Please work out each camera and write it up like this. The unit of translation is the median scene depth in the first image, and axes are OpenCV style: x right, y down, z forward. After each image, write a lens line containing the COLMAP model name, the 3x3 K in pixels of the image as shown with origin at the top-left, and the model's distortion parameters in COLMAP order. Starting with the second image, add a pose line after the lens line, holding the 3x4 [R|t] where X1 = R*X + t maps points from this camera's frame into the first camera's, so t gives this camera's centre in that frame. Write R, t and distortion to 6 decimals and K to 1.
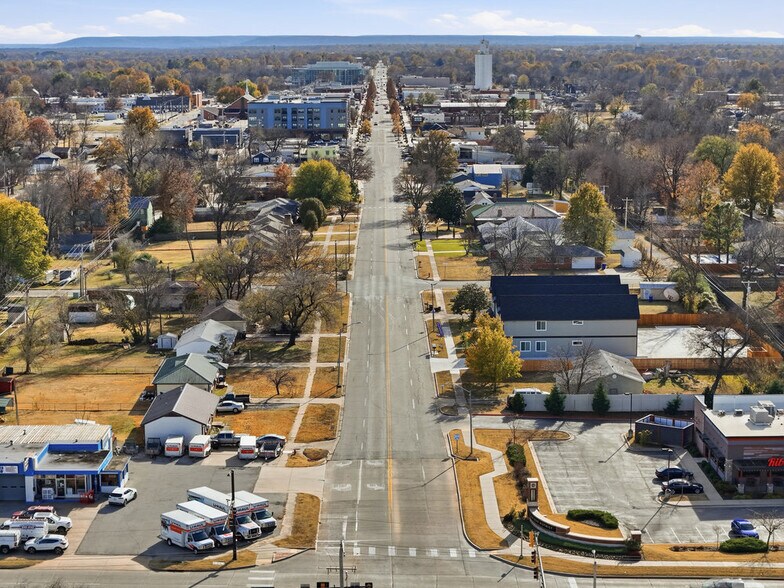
lens RADIAL K [[1567.3, 0, 392.0], [0, 1567.3, 294.0], [0, 0, 1]] dist [-0.212448, 0.932506]
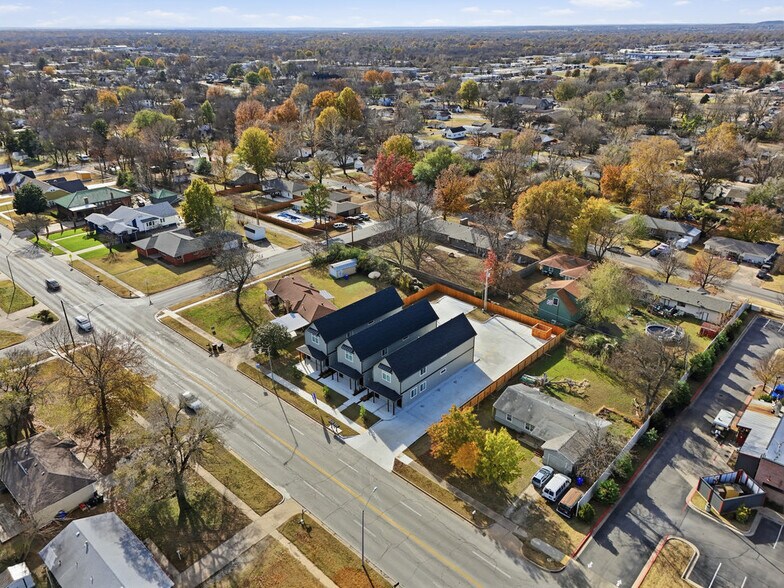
lens RADIAL K [[574.9, 0, 393.6], [0, 574.9, 293.6], [0, 0, 1]] dist [0.083784, -0.083050]
pose [[0.680970, -0.302783, 0.666785, -0.193373], [0.119012, 0.944174, 0.307200, -0.177393], [-0.722576, -0.129839, 0.678989, 0.840954]]
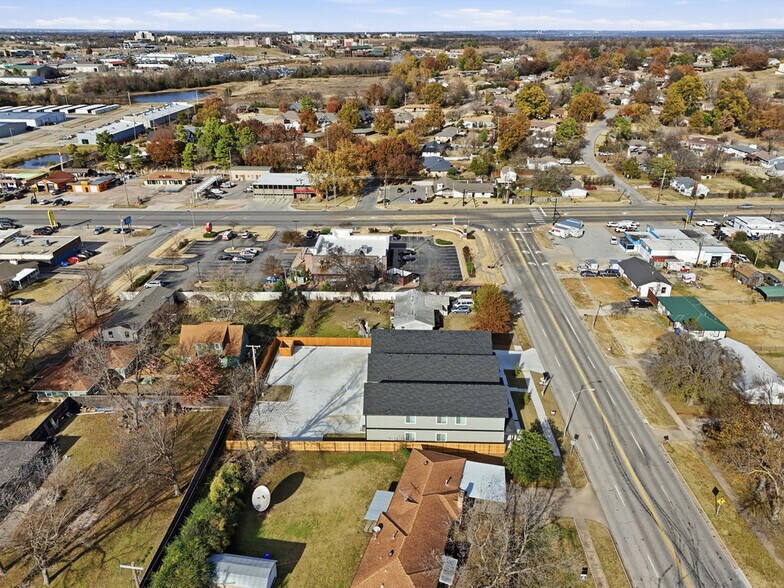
lens RADIAL K [[574.9, 0, 393.6], [0, 574.9, 293.6], [0, 0, 1]] dist [0.083784, -0.083050]
pose [[-0.999286, -0.009663, 0.036538, 0.142569], [0.012287, 0.831194, 0.555847, -0.295146], [-0.035741, 0.555899, -0.830481, 1.522827]]
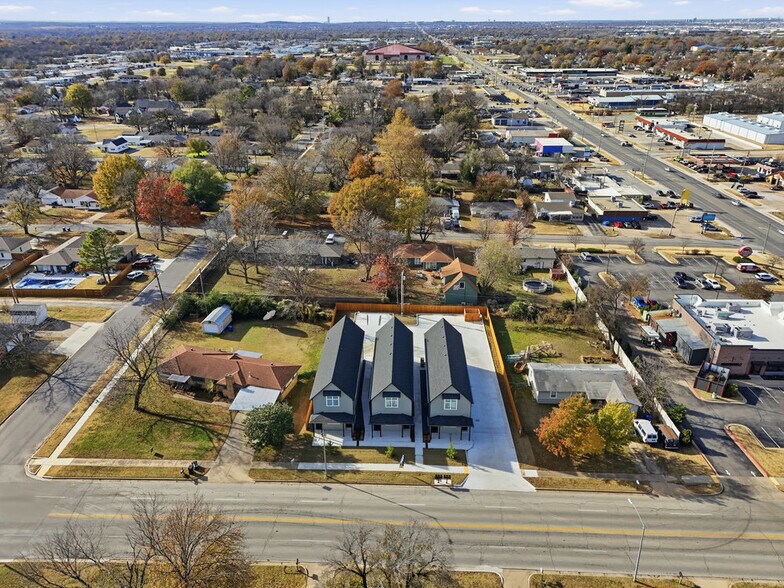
lens RADIAL K [[574.9, 0, 393.6], [0, 574.9, 293.6], [0, 0, 1]] dist [0.083784, -0.083050]
pose [[0.033156, -0.417387, 0.908124, -0.259659], [0.165021, 0.898438, 0.406911, -0.224902], [-0.985733, 0.136368, 0.098666, 1.126993]]
